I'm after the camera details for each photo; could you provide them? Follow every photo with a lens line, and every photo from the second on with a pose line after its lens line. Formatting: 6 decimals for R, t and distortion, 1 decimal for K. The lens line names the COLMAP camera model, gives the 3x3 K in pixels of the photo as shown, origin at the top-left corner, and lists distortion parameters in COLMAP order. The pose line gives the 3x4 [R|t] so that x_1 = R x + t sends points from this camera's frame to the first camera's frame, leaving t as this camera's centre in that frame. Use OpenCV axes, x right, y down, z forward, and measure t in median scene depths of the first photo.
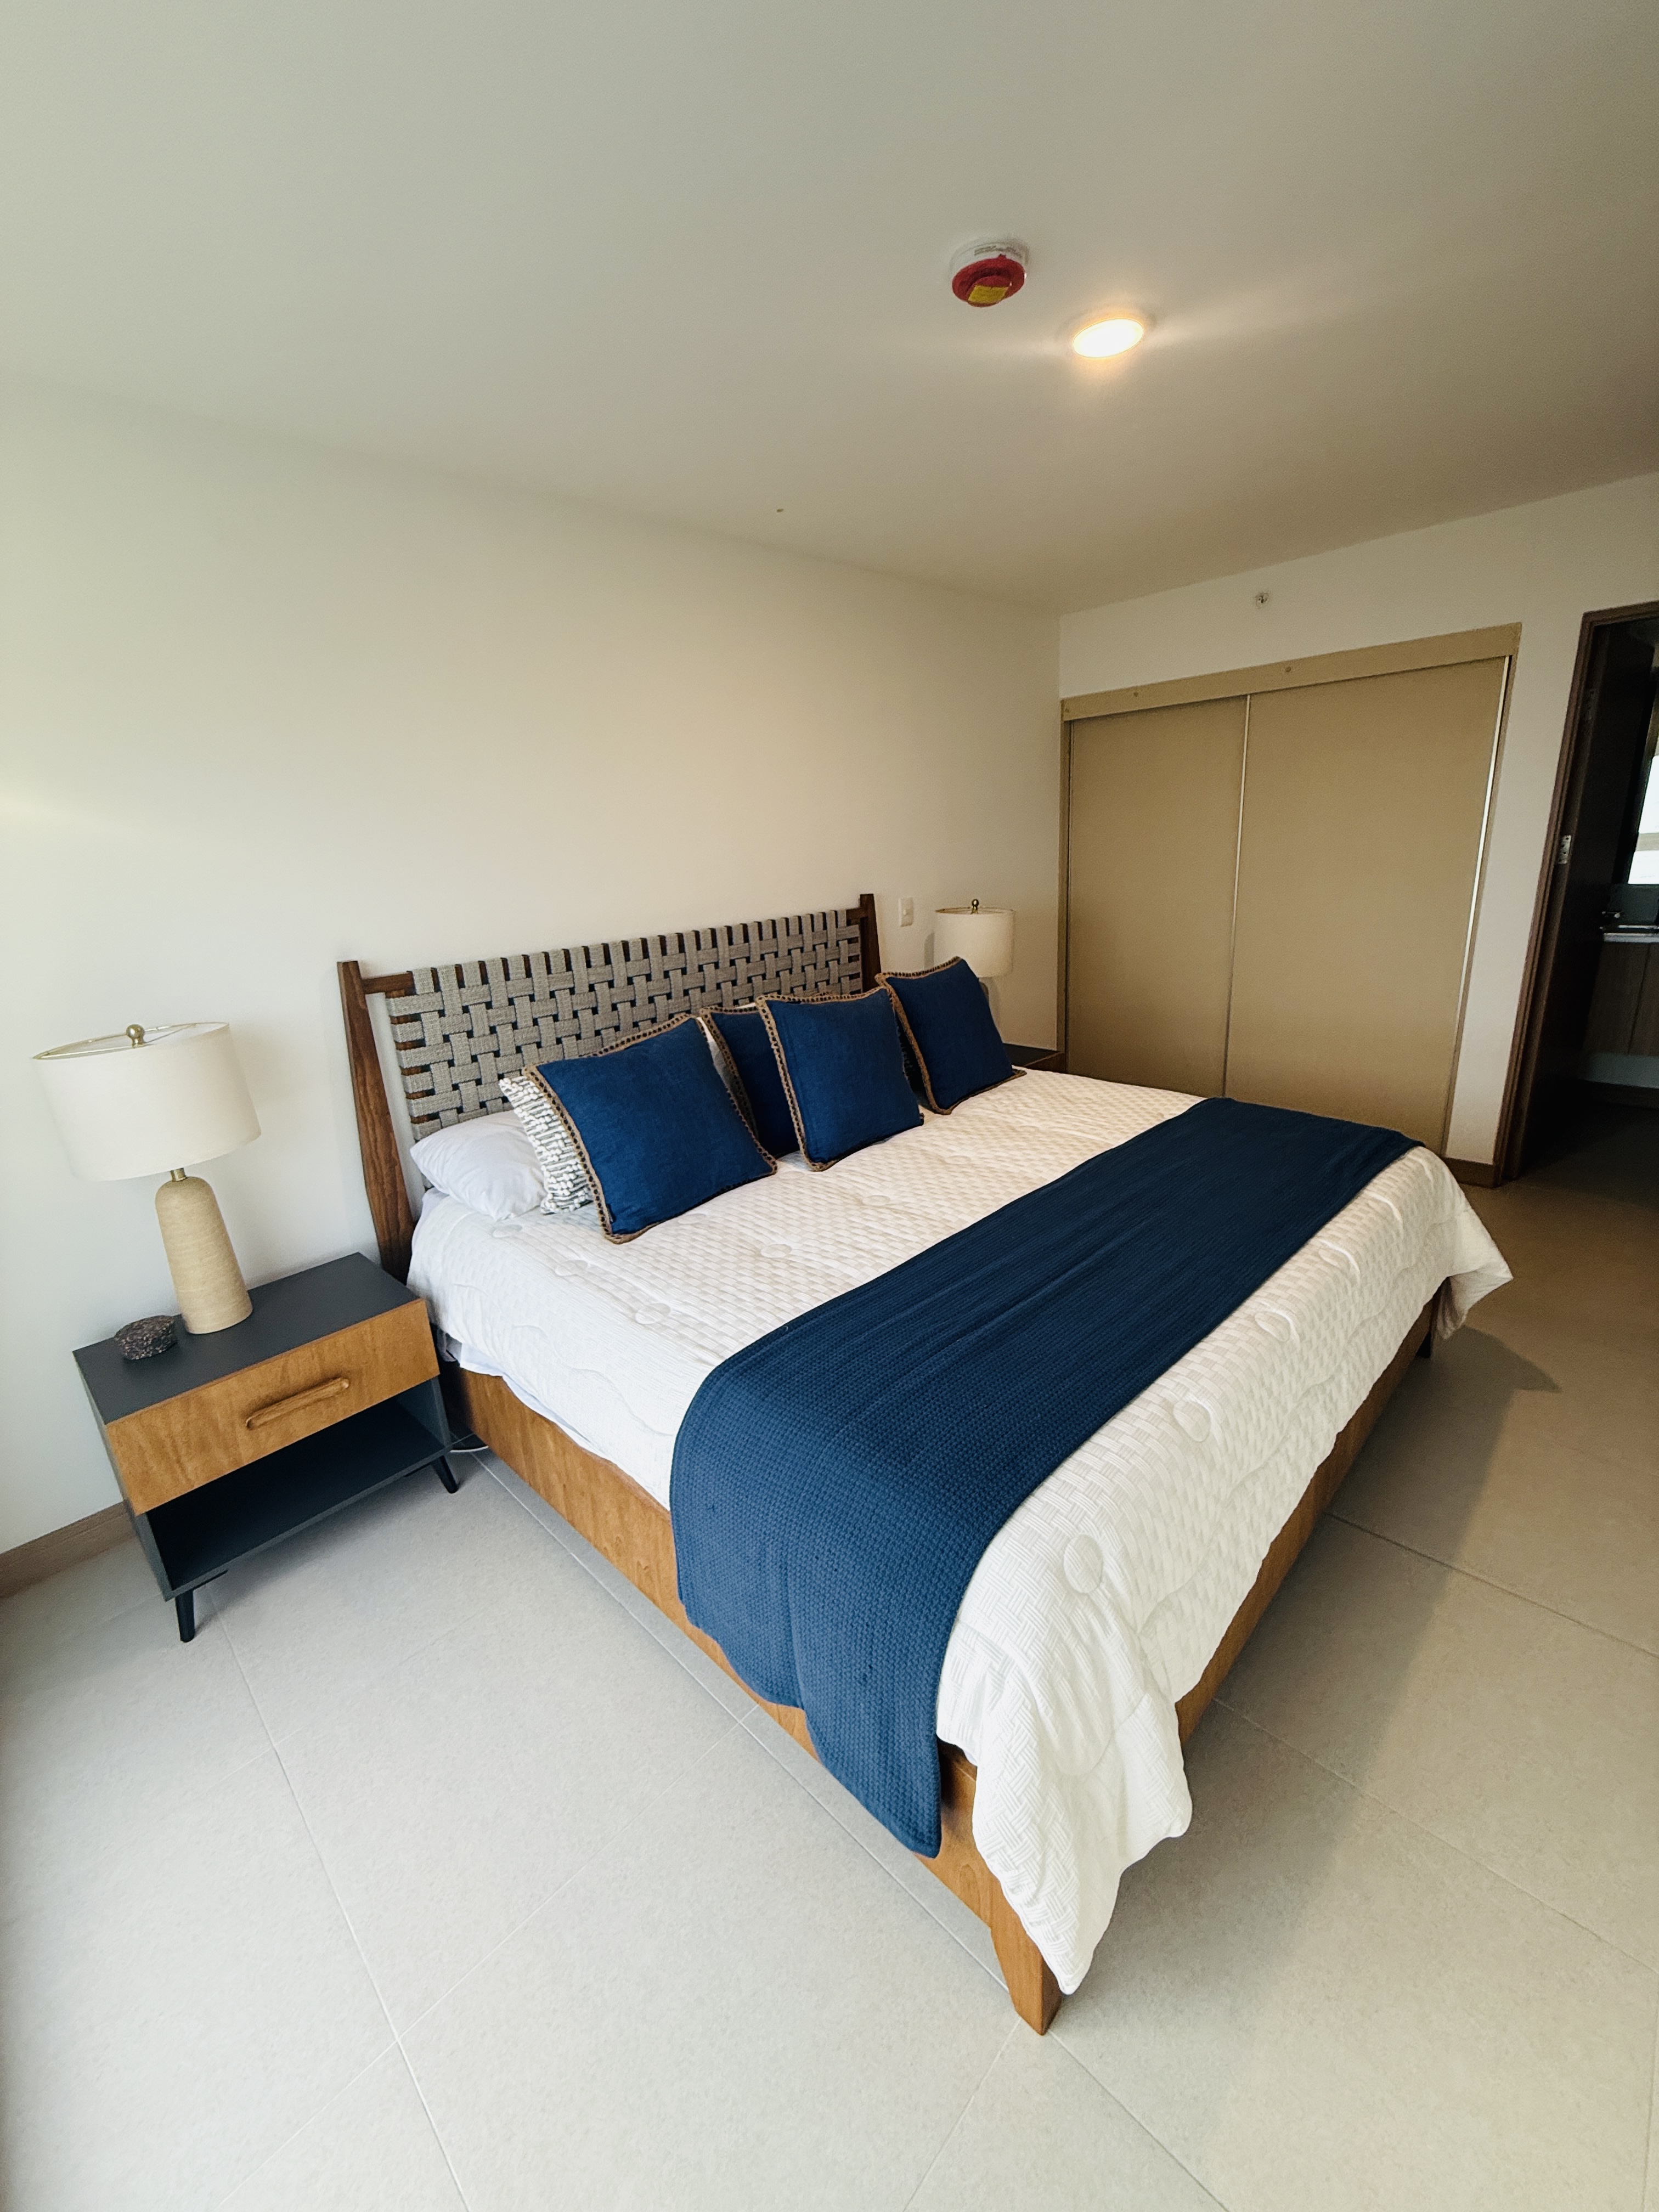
lens RADIAL K [[884.5, 0, 832.0], [0, 884.5, 1100.3], [0, 0, 1]] dist [-0.001171, -0.000235]
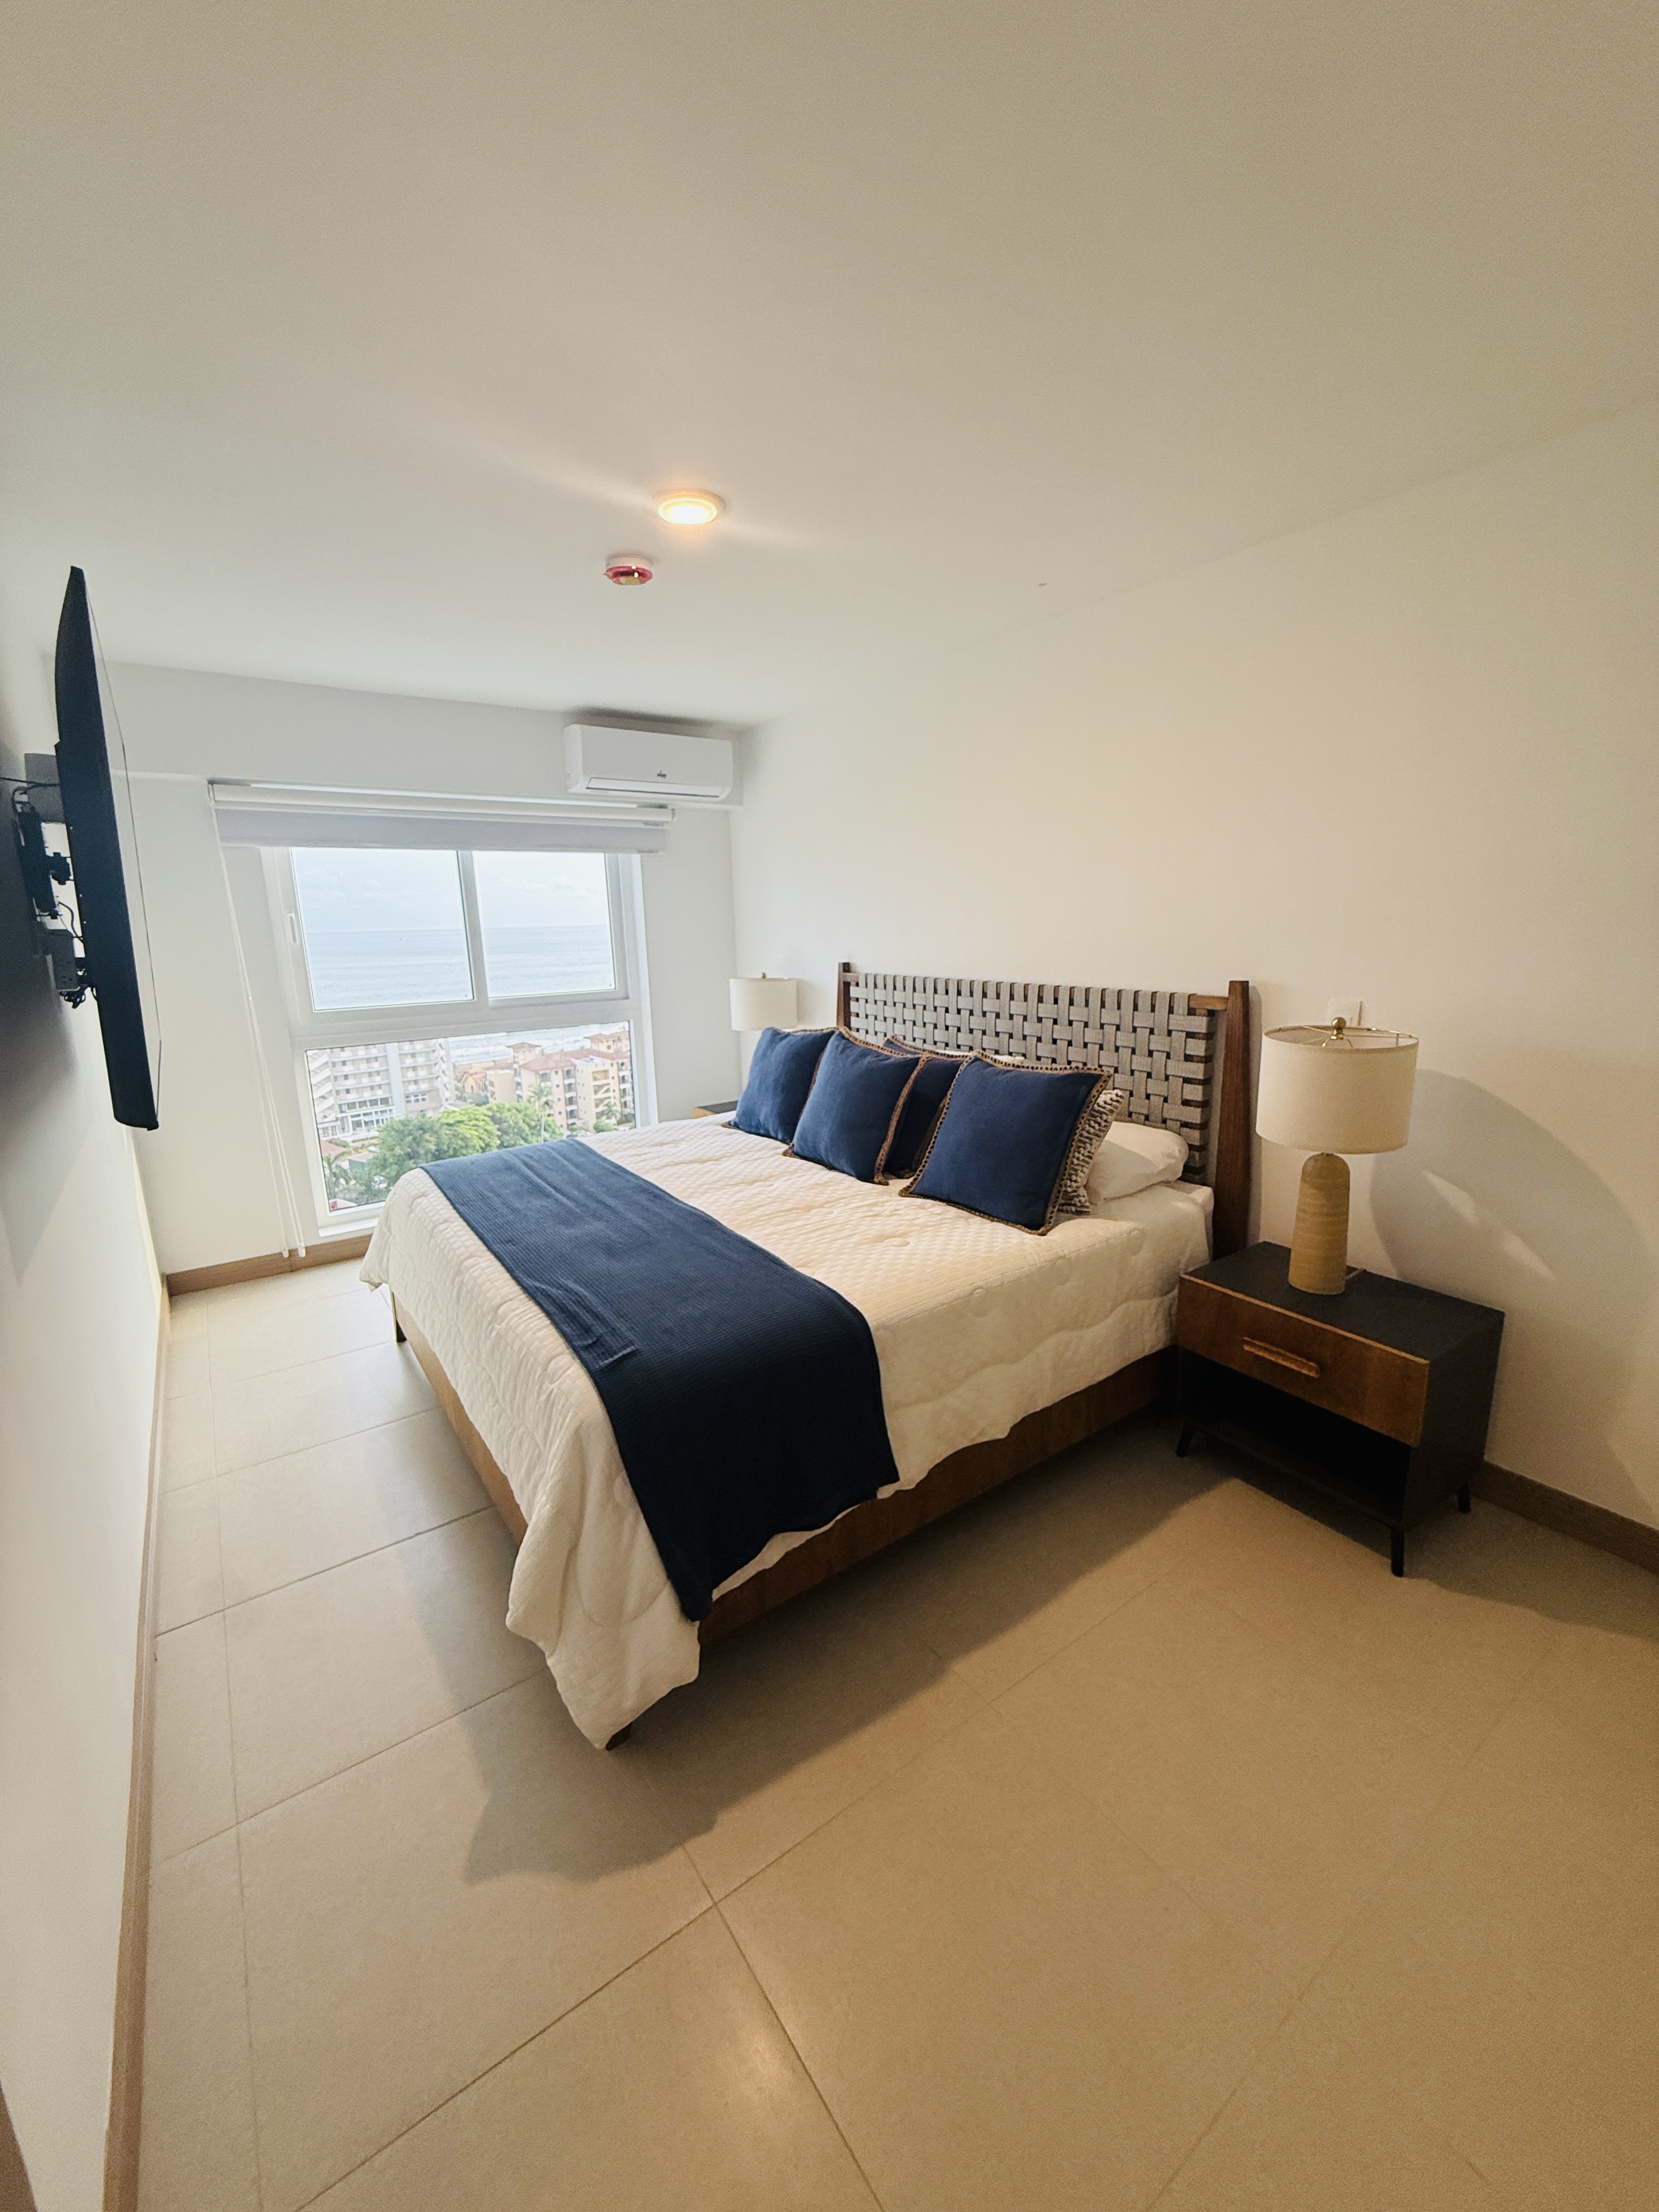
lens RADIAL K [[883.1, 0, 829.8], [0, 883.1, 1099.0], [0, 0, 1]] dist [-0.000994, 0.000518]
pose [[-0.172427, 0.260679, -0.949903, 1.016742], [-0.244144, 0.922946, 0.297599, -0.343952], [0.954287, 0.283227, -0.095498, 0.964844]]
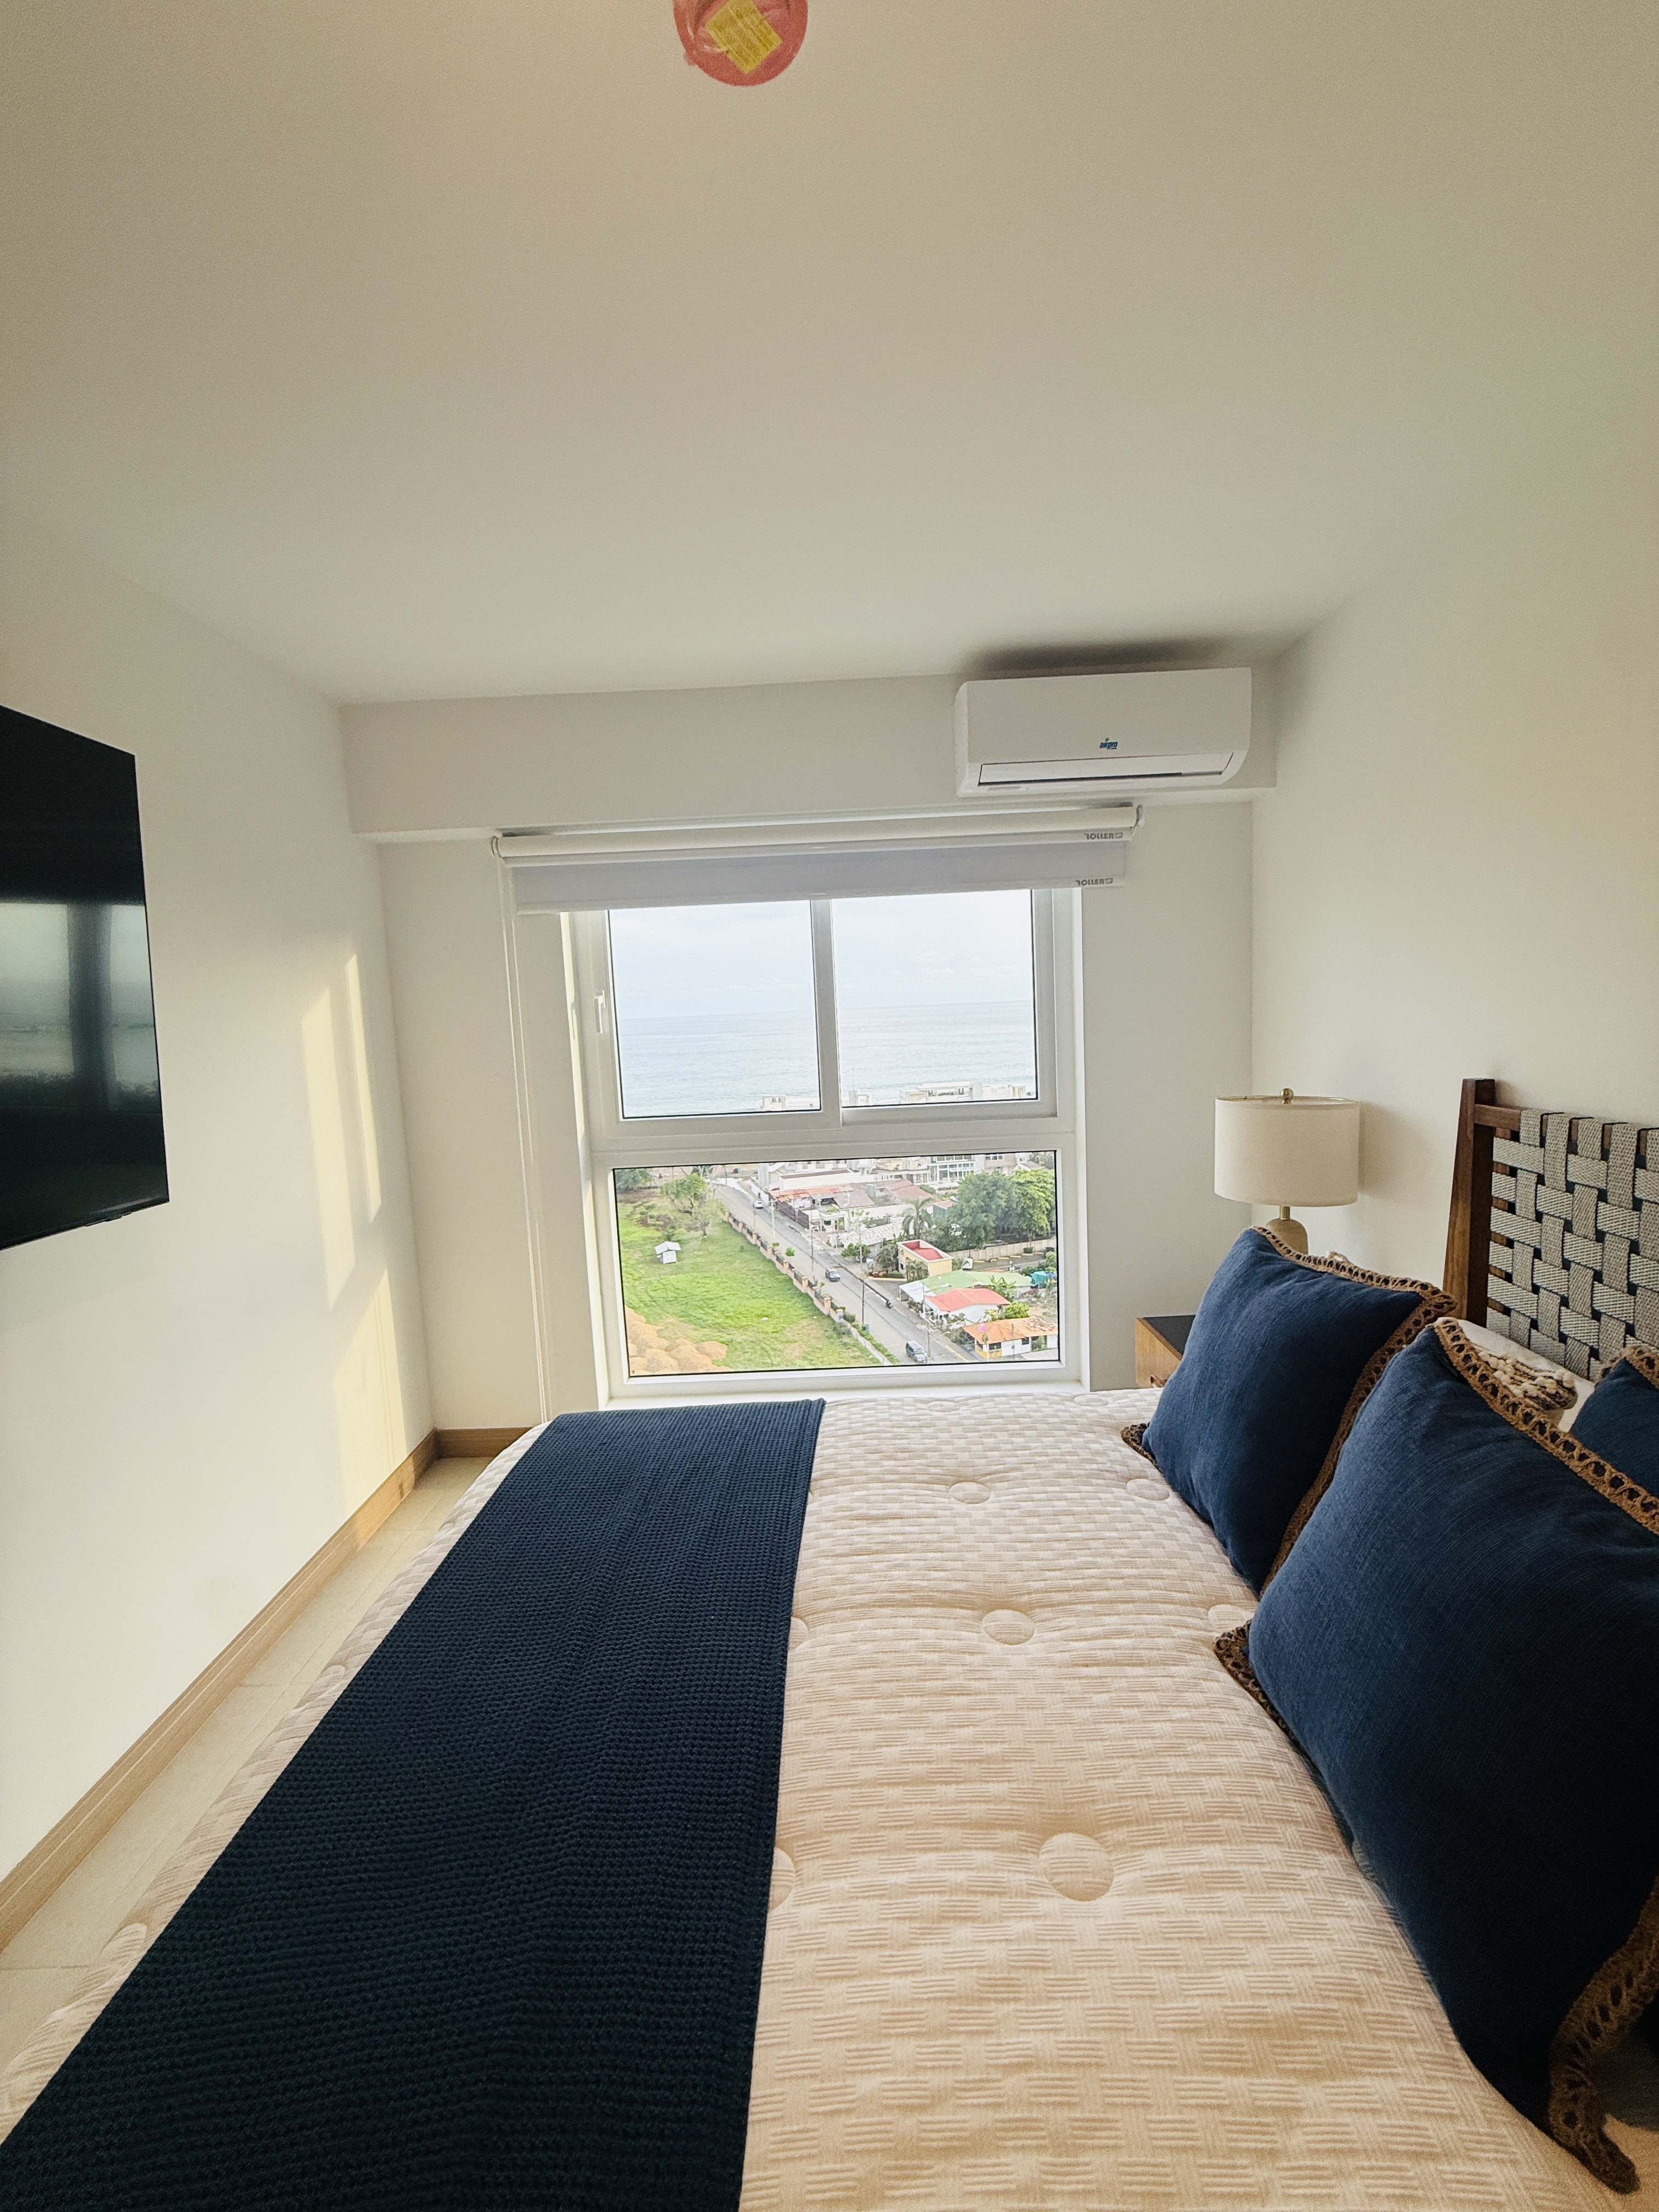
lens RADIAL K [[883.1, 0, 829.8], [0, 883.1, 1099.0], [0, 0, 1]] dist [-0.000994, 0.000518]
pose [[-0.717918, 0.162334, -0.676936, 0.326591], [-0.111506, 0.933057, 0.342011, -0.275331], [0.687139, 0.321018, -0.651757, 0.880035]]
